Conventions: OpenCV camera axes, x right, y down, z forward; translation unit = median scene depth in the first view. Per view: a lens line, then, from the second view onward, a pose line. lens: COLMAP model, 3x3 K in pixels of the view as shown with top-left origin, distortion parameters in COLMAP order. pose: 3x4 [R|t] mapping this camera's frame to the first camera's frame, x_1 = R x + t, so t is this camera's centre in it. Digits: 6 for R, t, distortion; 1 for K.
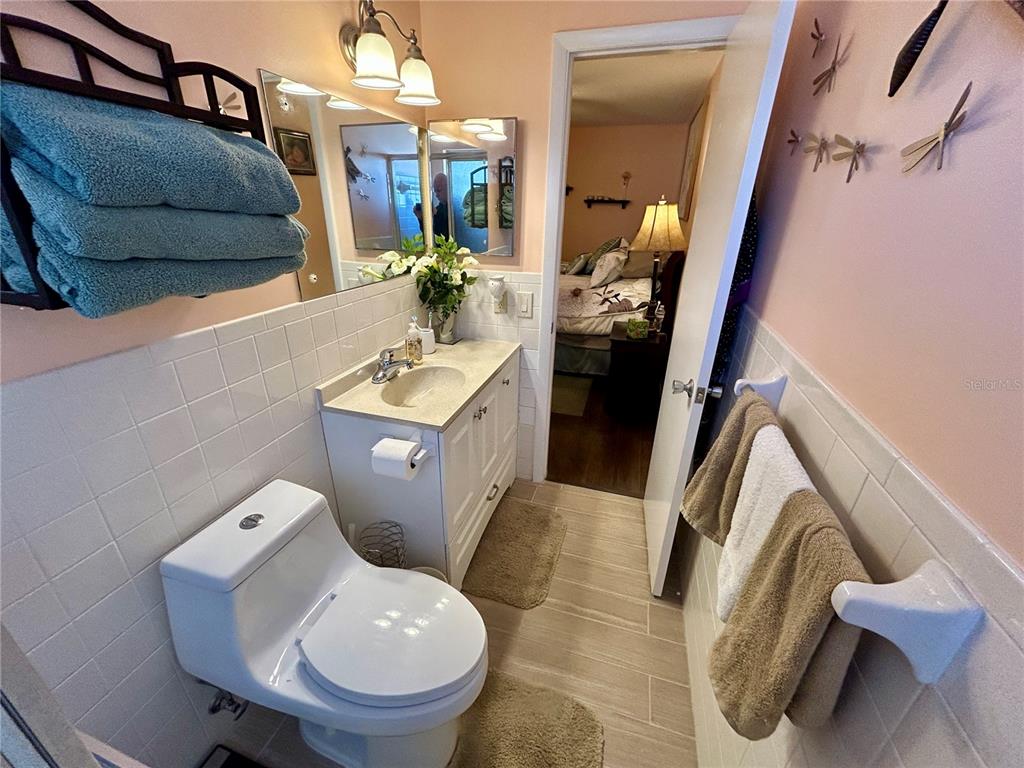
lens RADIAL K [[411.7, 0, 508.7], [0, 411.7, 383.8], [0, 0, 1]] dist [0.000424, -0.000291]
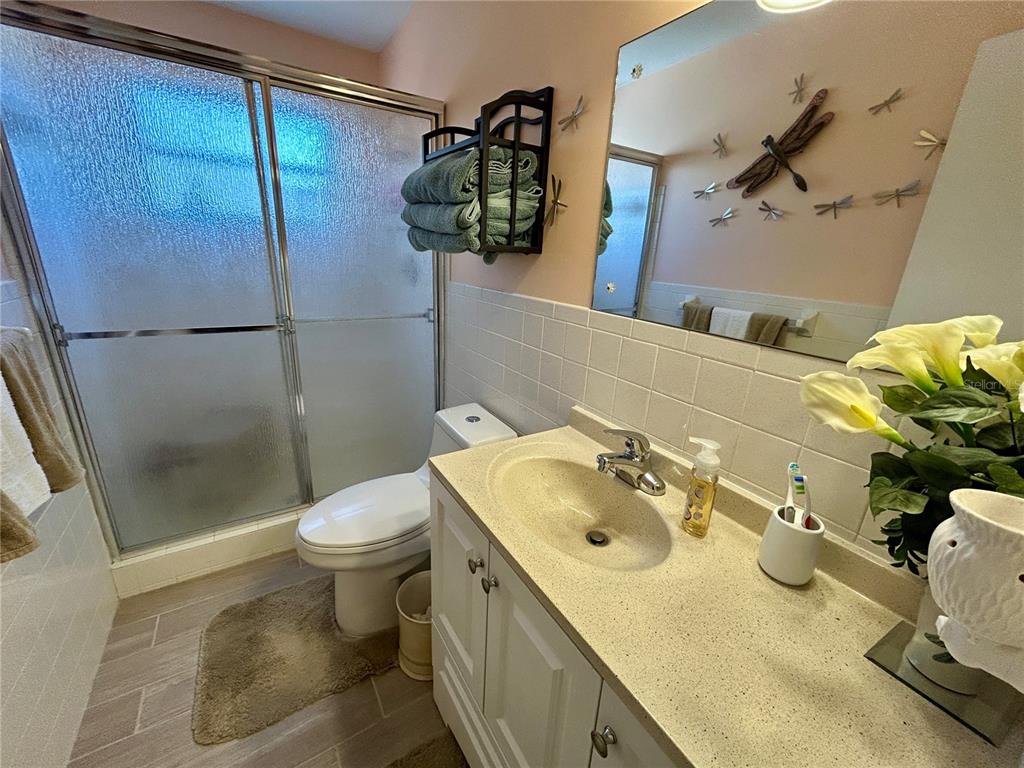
lens RADIAL K [[411.7, 0, 508.7], [0, 411.7, 383.8], [0, 0, 1]] dist [0.000424, -0.000291]
pose [[-0.645779, 0.197132, -0.737637, 0.265211], [-0.351517, 0.780858, 0.516426, -0.427613], [0.677794, 0.592789, -0.434966, 1.245043]]
